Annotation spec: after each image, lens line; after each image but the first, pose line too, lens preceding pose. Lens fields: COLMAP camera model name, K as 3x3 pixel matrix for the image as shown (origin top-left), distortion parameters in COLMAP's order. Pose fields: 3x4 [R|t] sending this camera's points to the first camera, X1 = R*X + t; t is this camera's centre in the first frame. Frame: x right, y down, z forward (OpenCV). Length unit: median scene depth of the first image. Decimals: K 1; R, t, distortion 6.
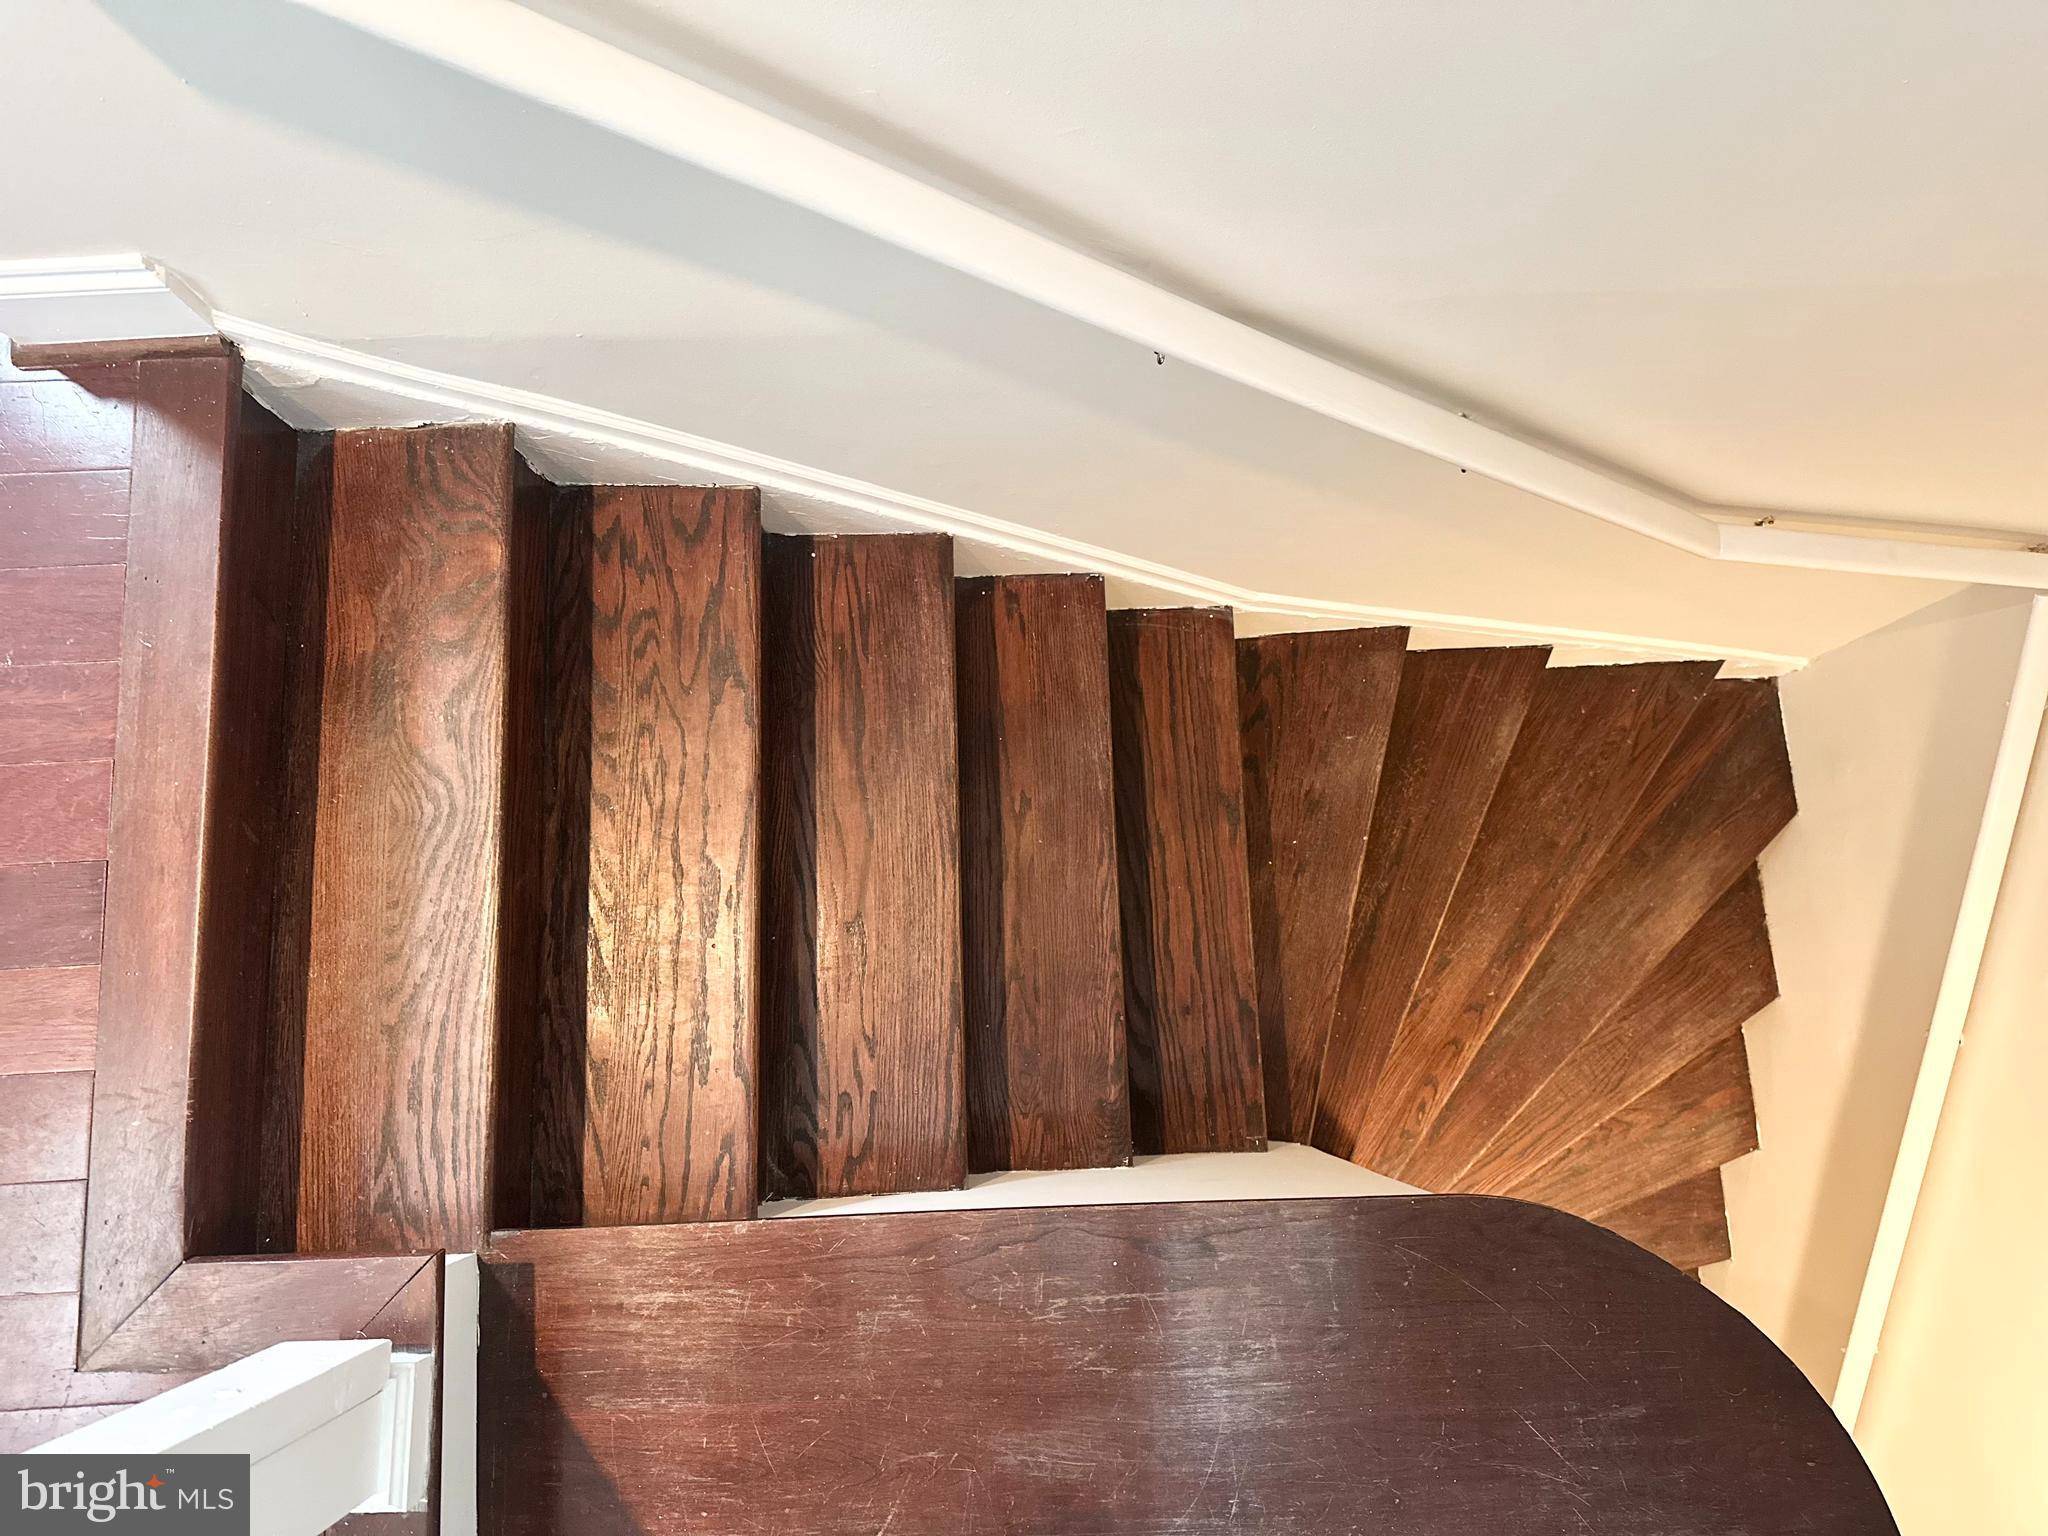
lens RADIAL K [[1439.4, 0, 1024.0], [0, 1439.4, 768.0], [0, 0, 1]] dist [0.000800, 0.001159]
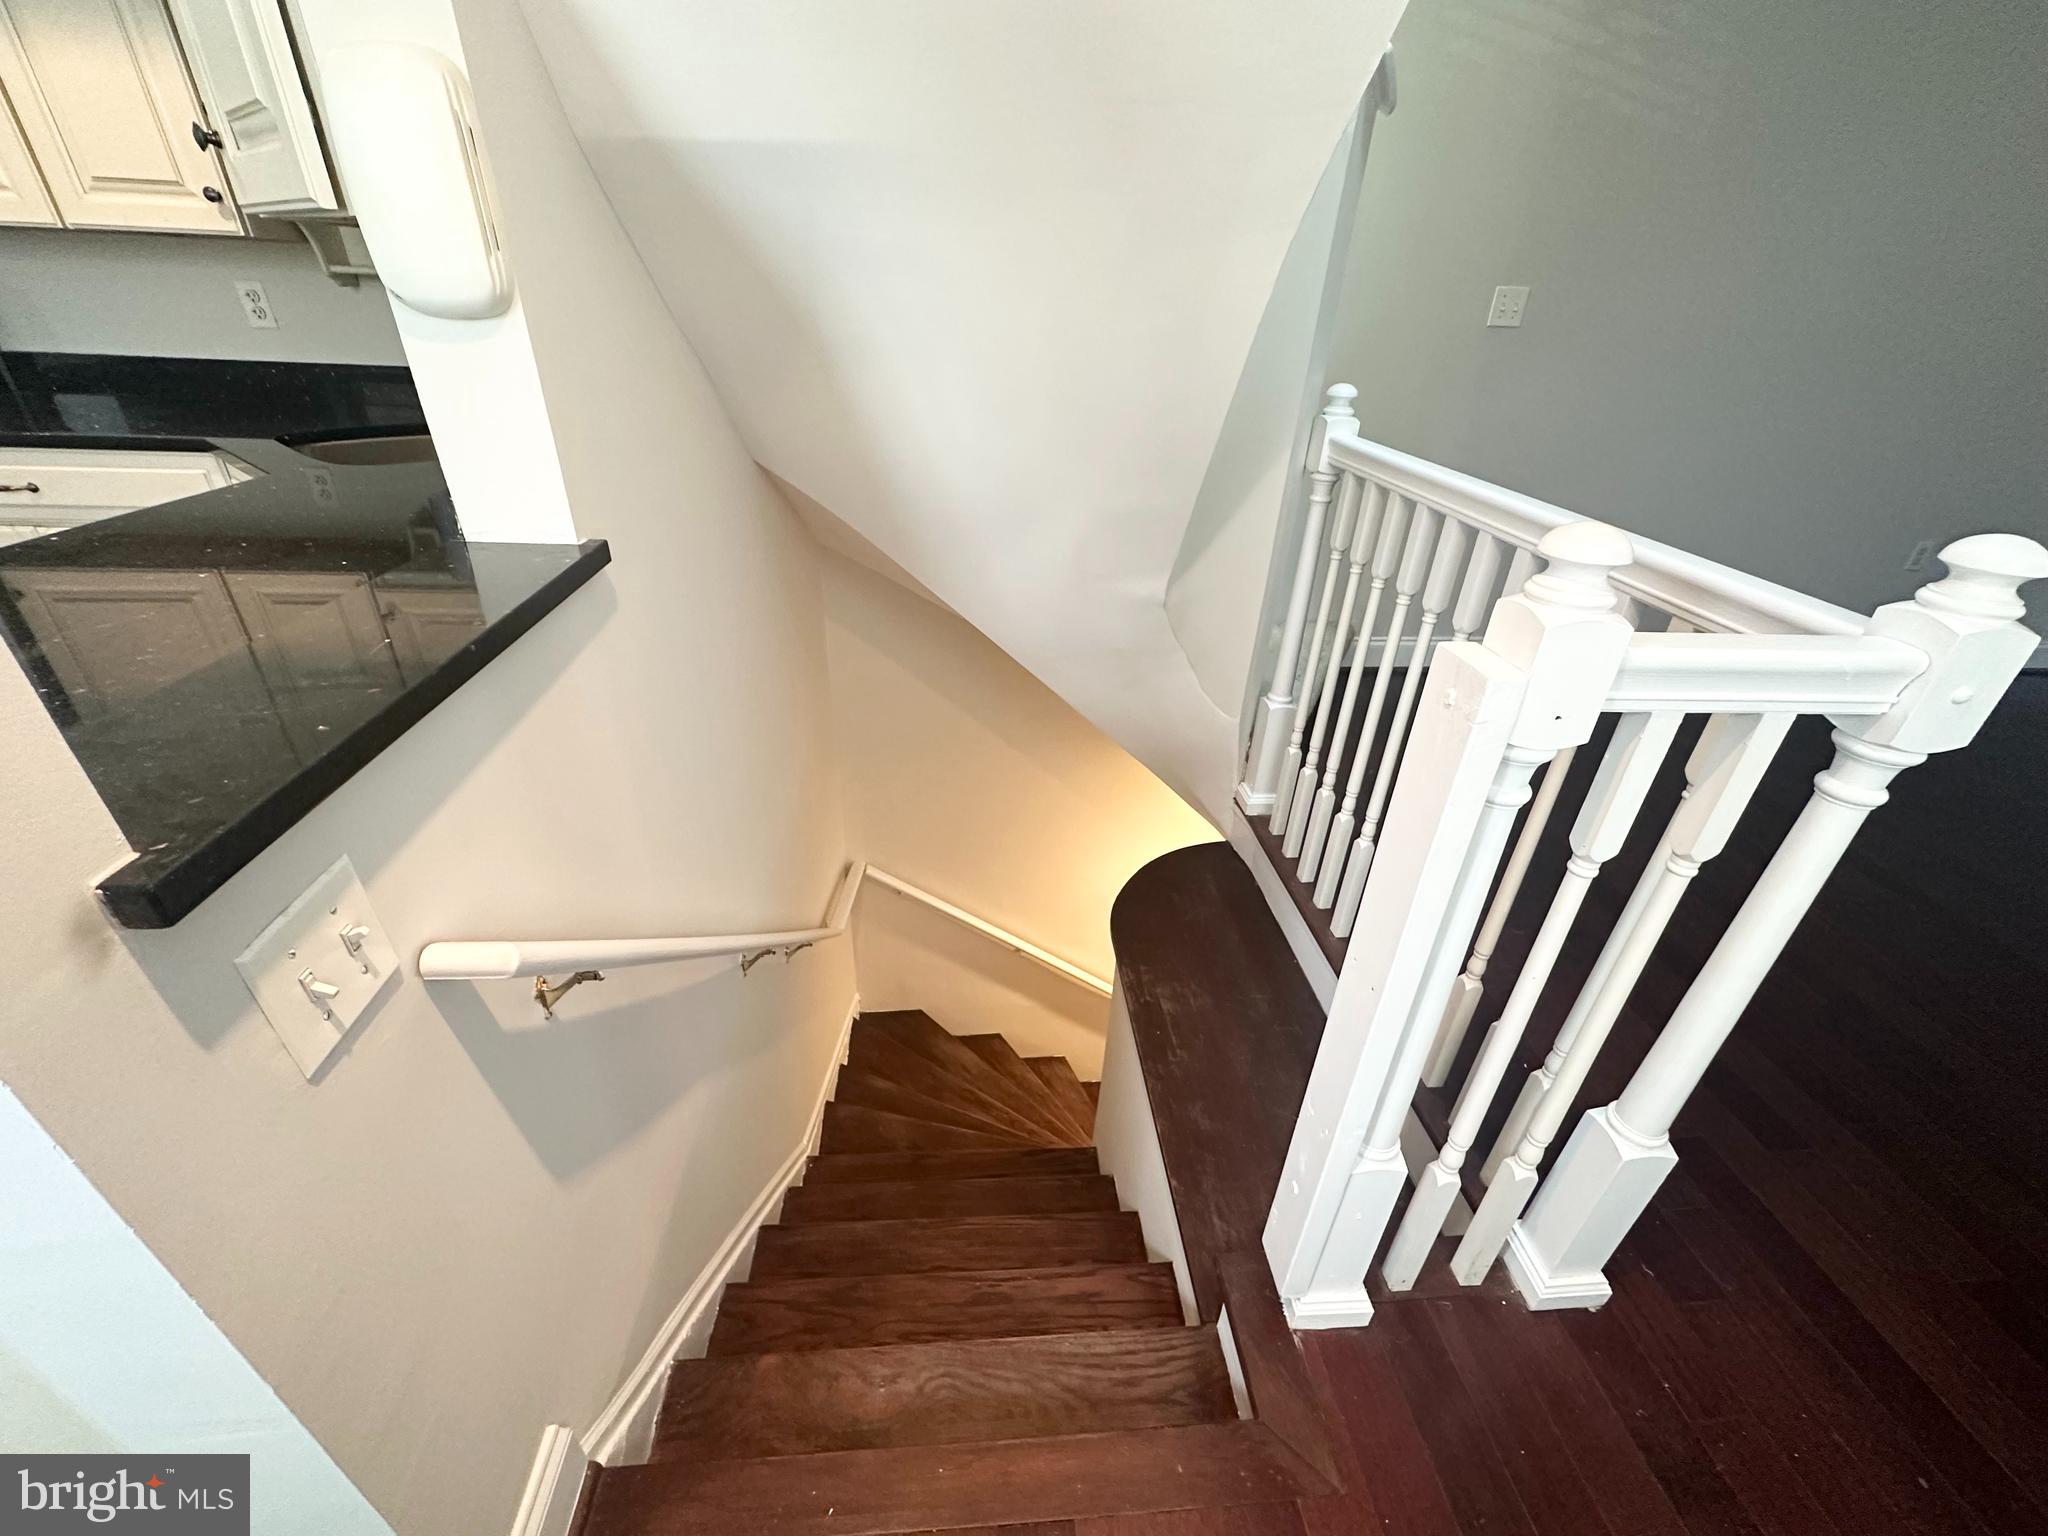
lens RADIAL K [[820.0, 0, 1020.1], [0, 820.0, 771.0], [0, 0, 1]] dist [-0.000870, 0.000076]
pose [[-0.026022, -0.508322, 0.860774, -0.745345], [0.974857, 0.177719, 0.134422, -0.112396], [-0.221306, 0.842629, 0.490917, 0.029792]]
